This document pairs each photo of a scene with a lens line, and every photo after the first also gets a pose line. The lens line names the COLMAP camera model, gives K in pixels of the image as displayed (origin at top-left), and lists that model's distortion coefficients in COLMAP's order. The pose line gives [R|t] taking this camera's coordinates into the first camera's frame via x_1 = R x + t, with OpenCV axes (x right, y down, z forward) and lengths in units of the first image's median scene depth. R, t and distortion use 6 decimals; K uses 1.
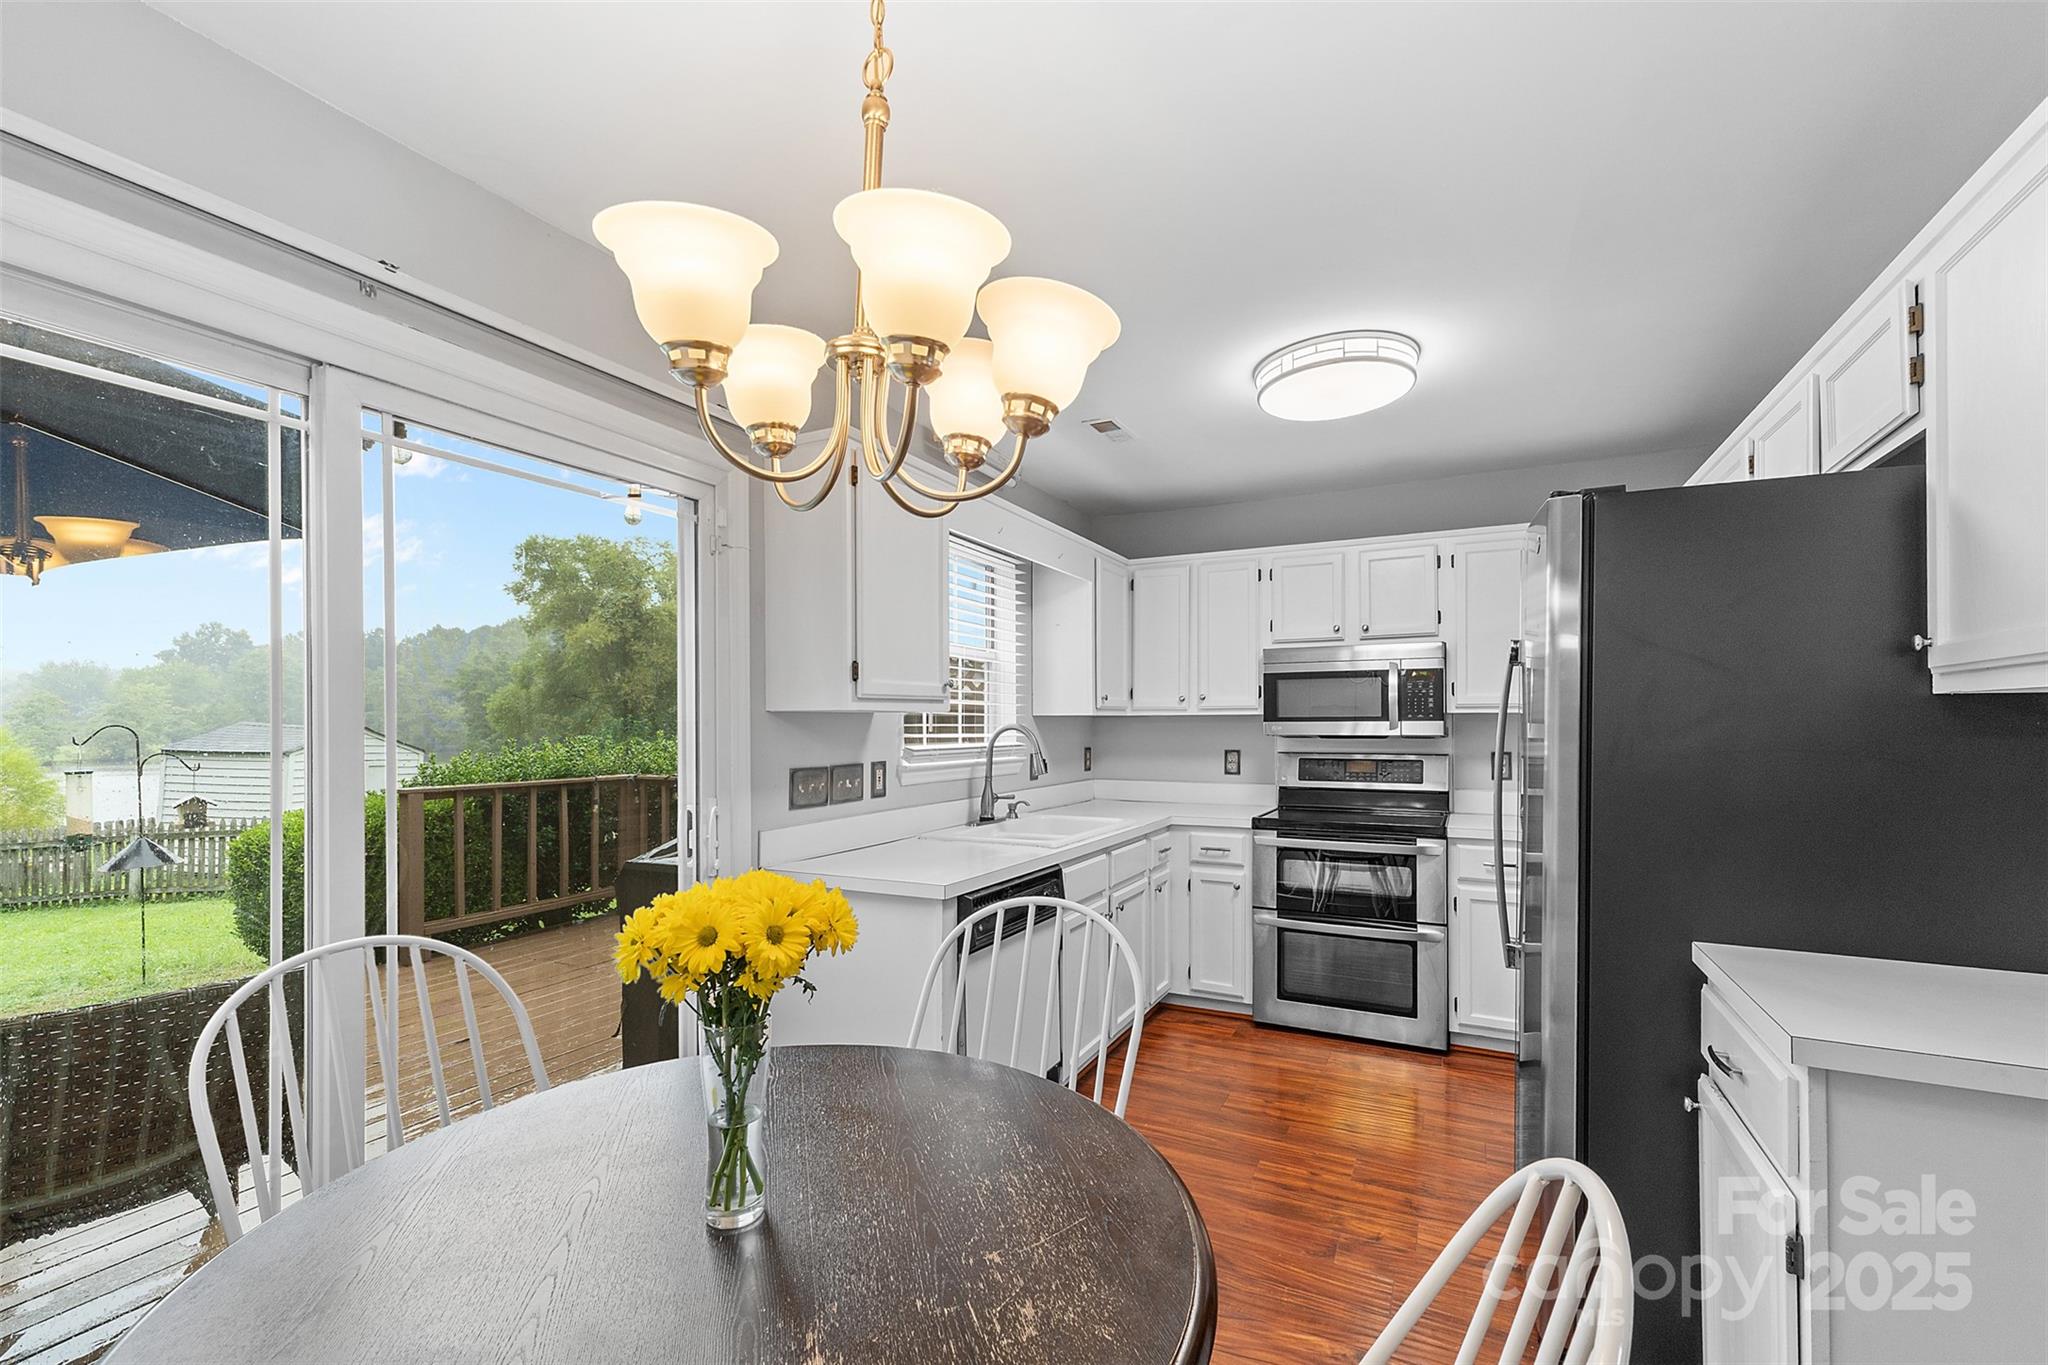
lens RADIAL K [[887.8, 0, 982.2], [0, 887.8, 714.9], [0, 0, 1]] dist [-0.000286, -0.000028]
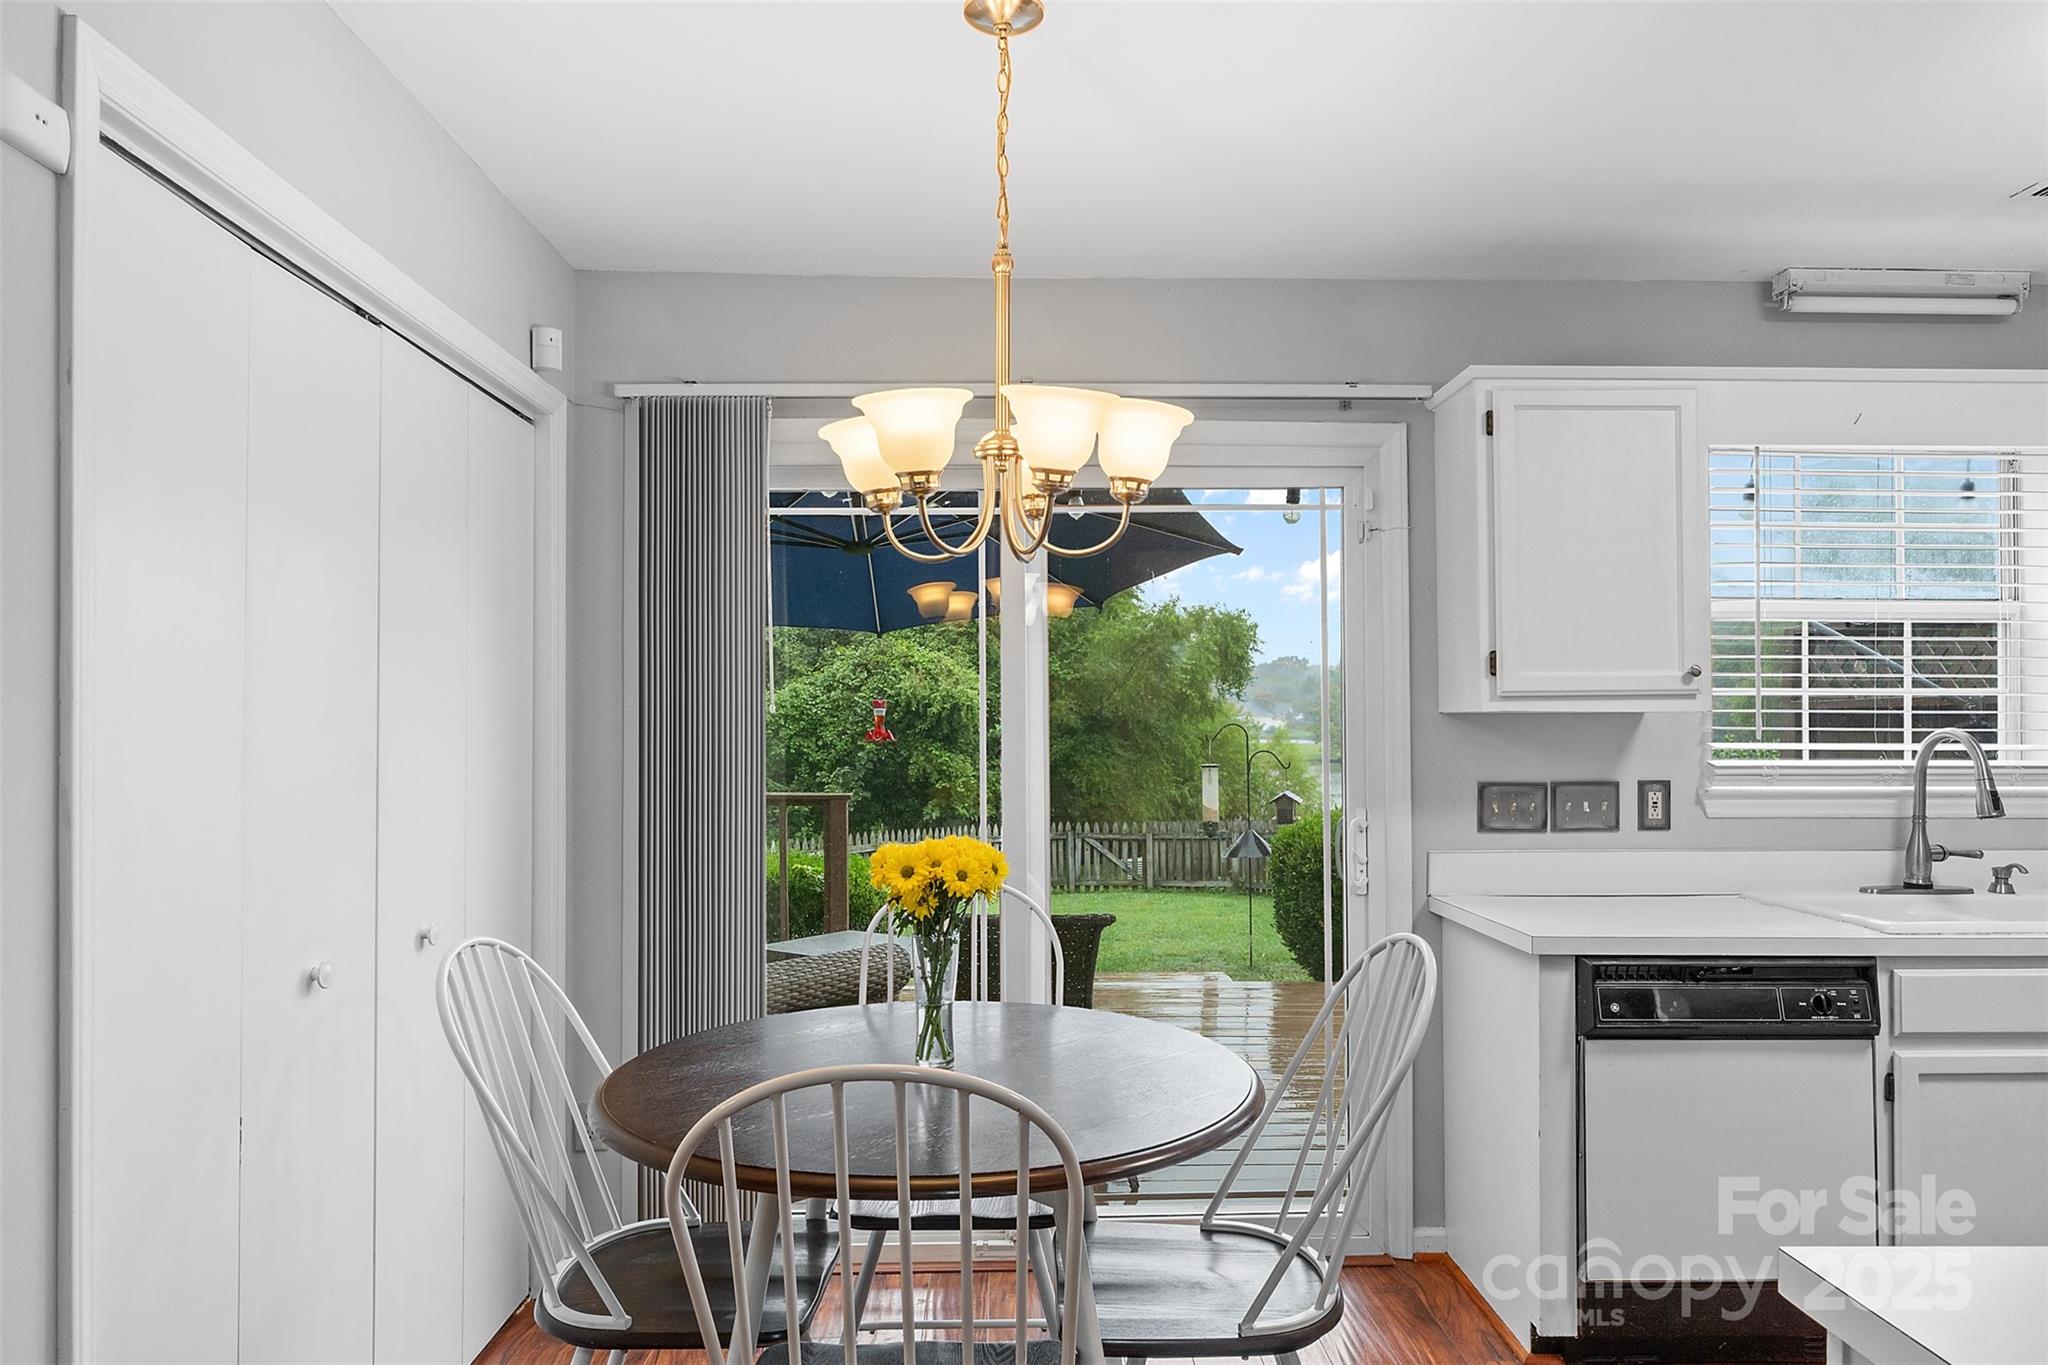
lens RADIAL K [[1321.2, 0, 1022.1], [0, 1321.2, 711.6], [0, 0, 1]] dist [0.000082, 0.000072]
pose [[0.505714, -0.000563, -0.862701, 0.550006], [0.003776, 0.999992, 0.001561, -0.007105], [0.862693, -0.004047, 0.505712, 0.014003]]
